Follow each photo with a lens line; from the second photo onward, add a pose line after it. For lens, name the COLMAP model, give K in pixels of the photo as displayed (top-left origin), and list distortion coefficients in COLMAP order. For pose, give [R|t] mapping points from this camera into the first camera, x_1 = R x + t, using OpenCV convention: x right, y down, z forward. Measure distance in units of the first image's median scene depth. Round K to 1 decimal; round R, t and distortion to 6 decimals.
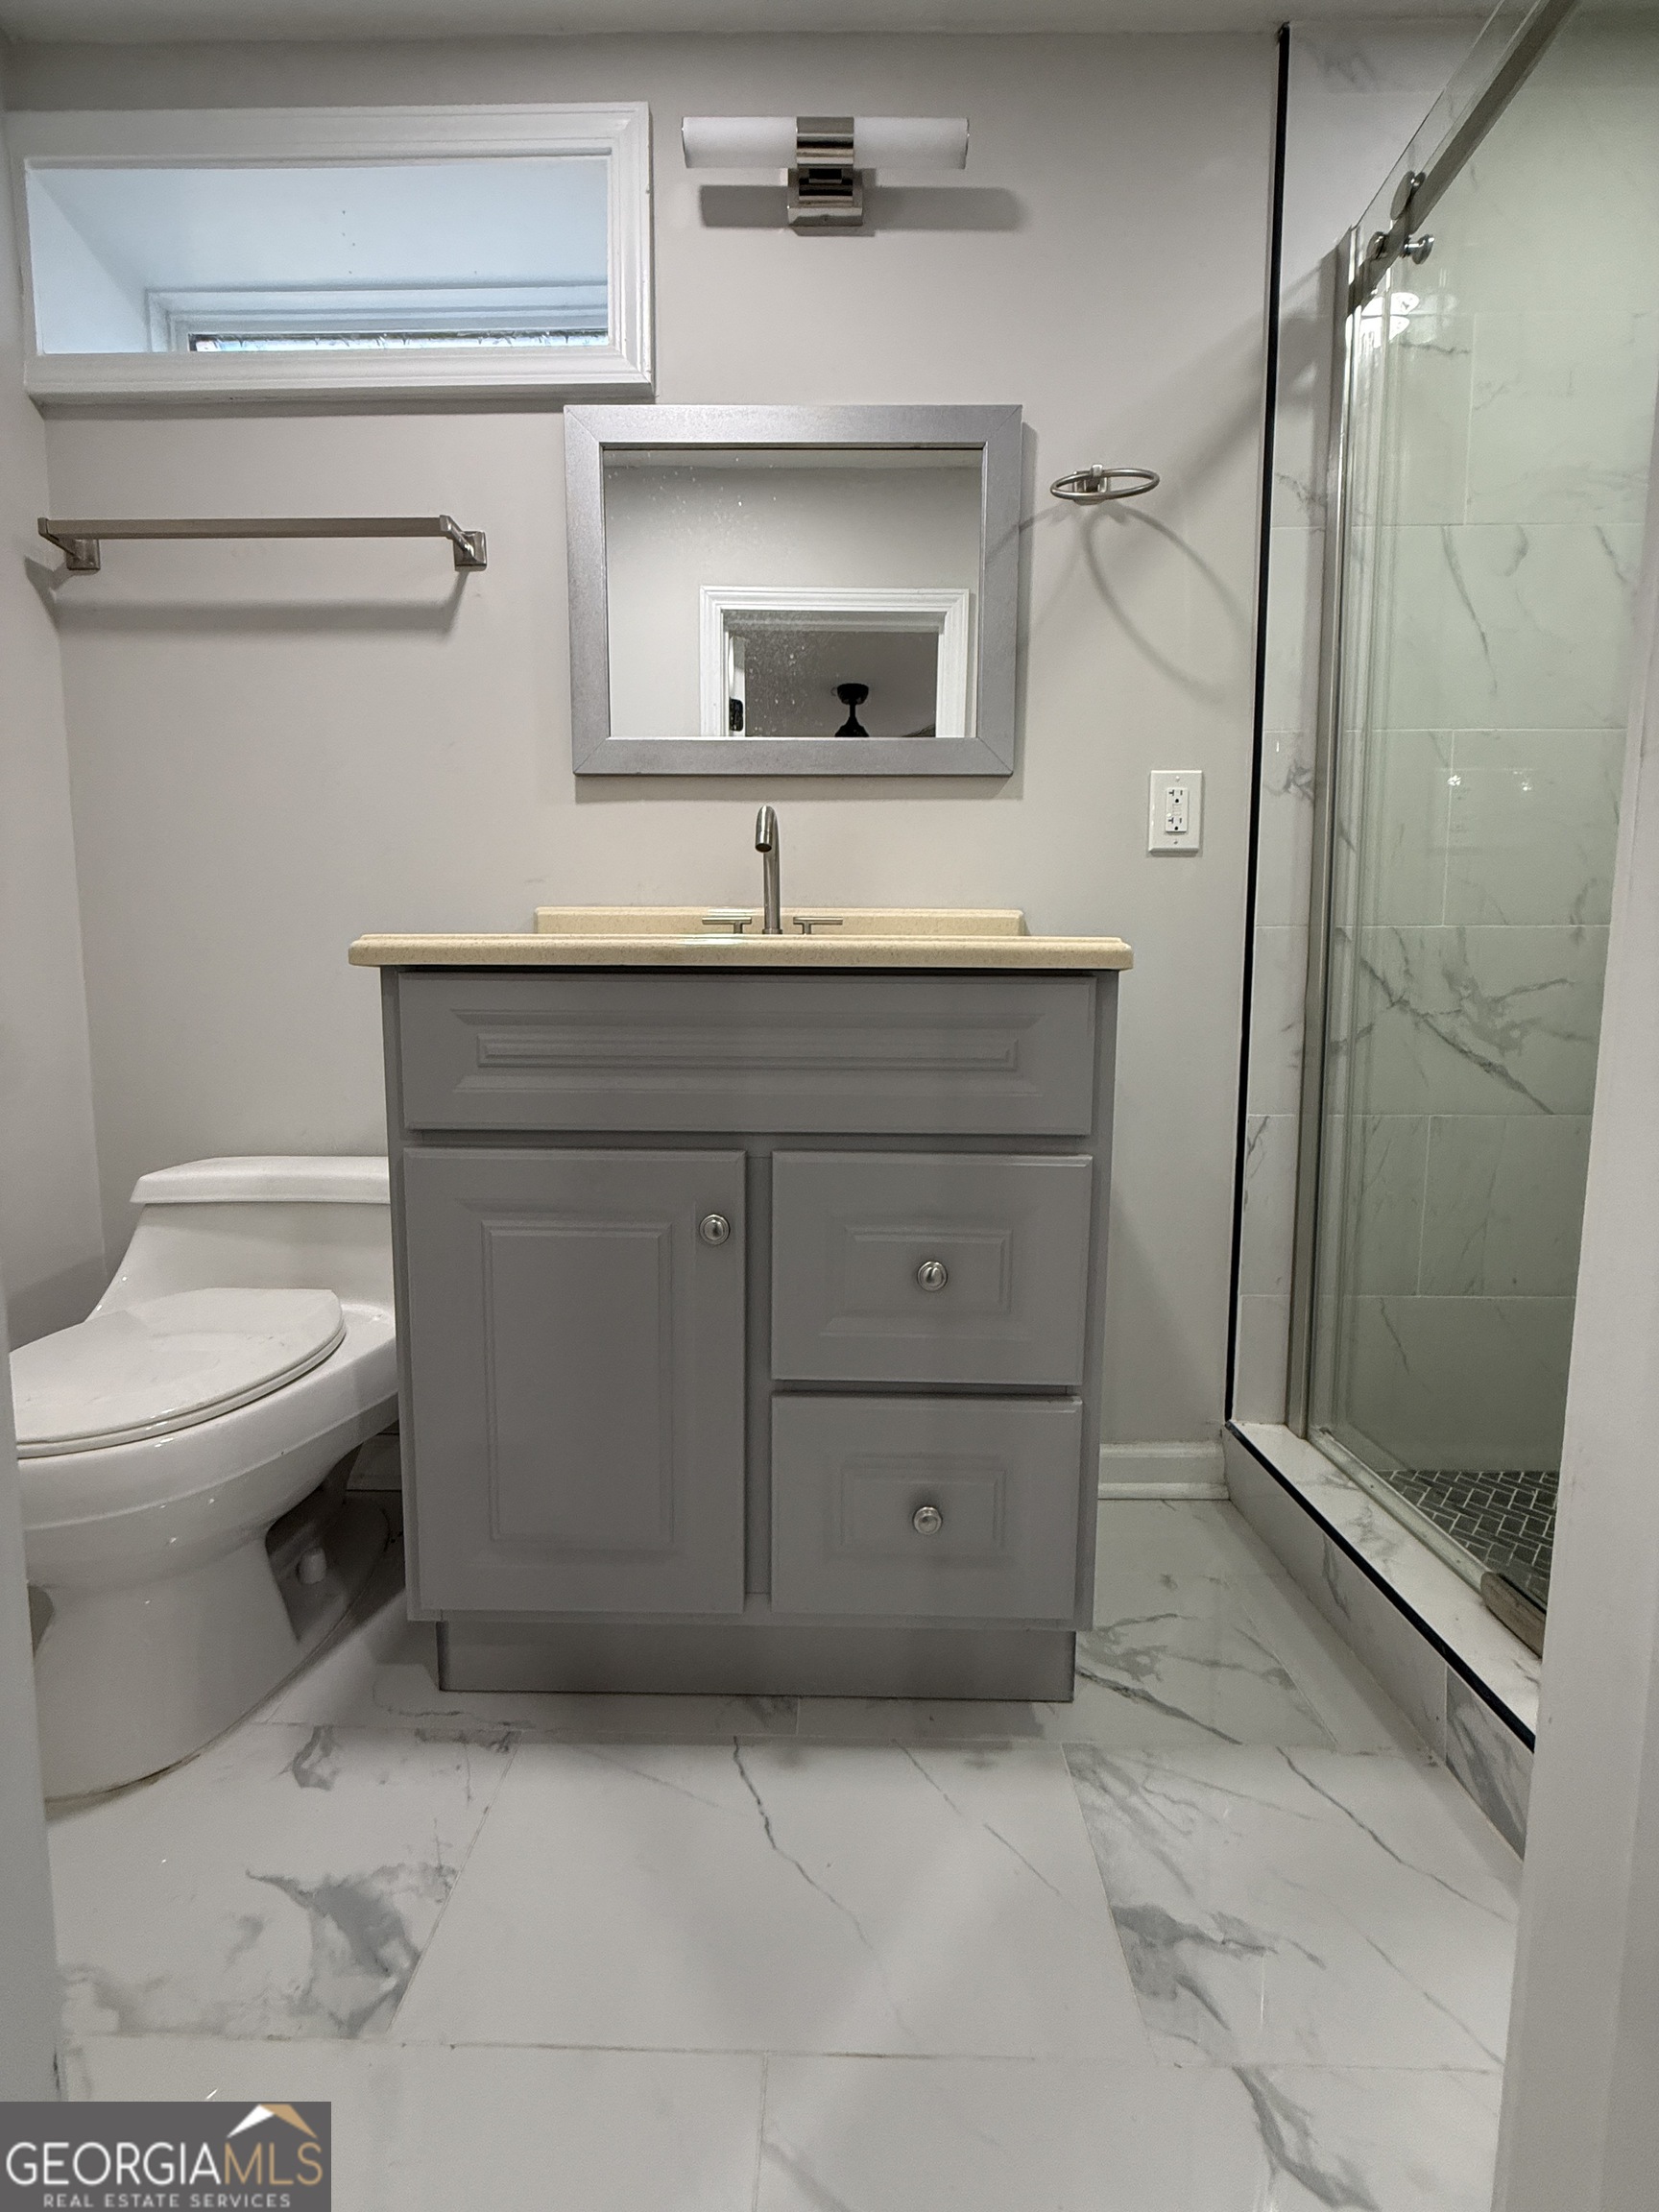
lens RADIAL K [[874.2, 0, 829.4], [0, 874.2, 1100.6], [0, 0, 1]] dist [-0.003053, -0.000379]
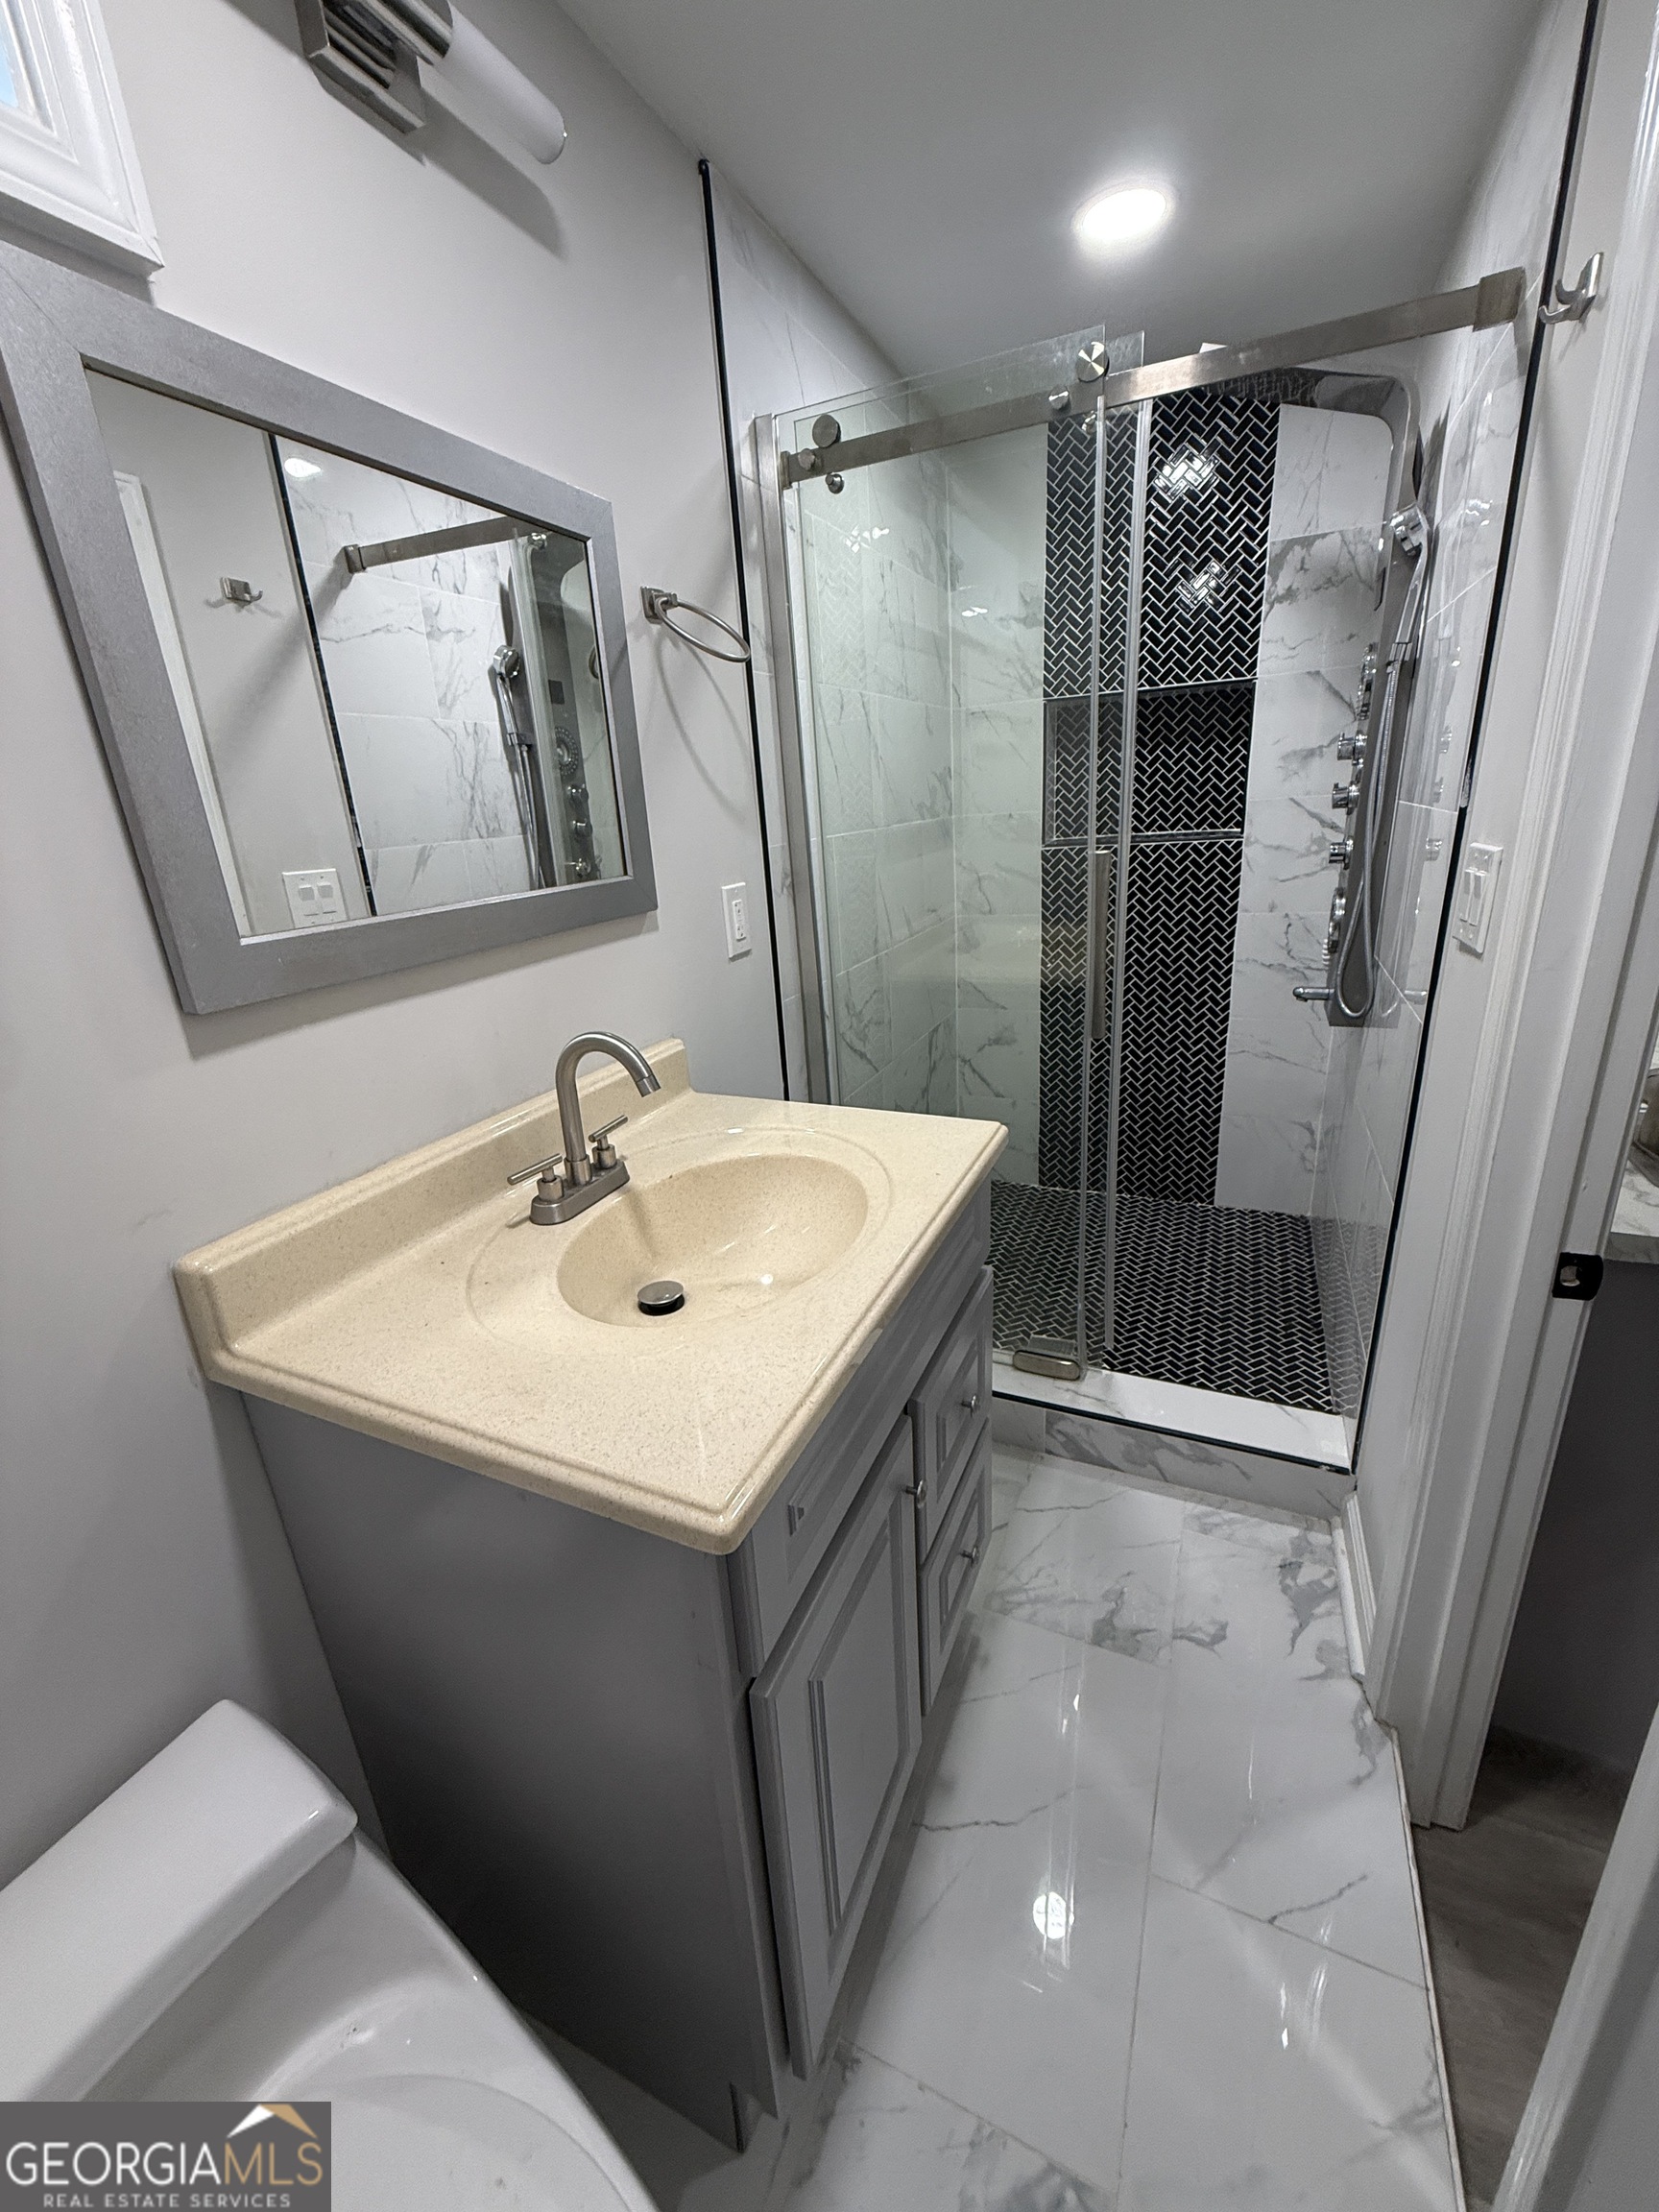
lens RADIAL K [[874.2, 0, 829.4], [0, 874.2, 1100.6], [0, 0, 1]] dist [-0.003053, -0.000379]
pose [[0.399925, -0.322933, 0.857773, -0.640080], [0.149681, 0.946321, 0.286483, -0.434105], [-0.904243, 0.013821, 0.426794, 0.420253]]
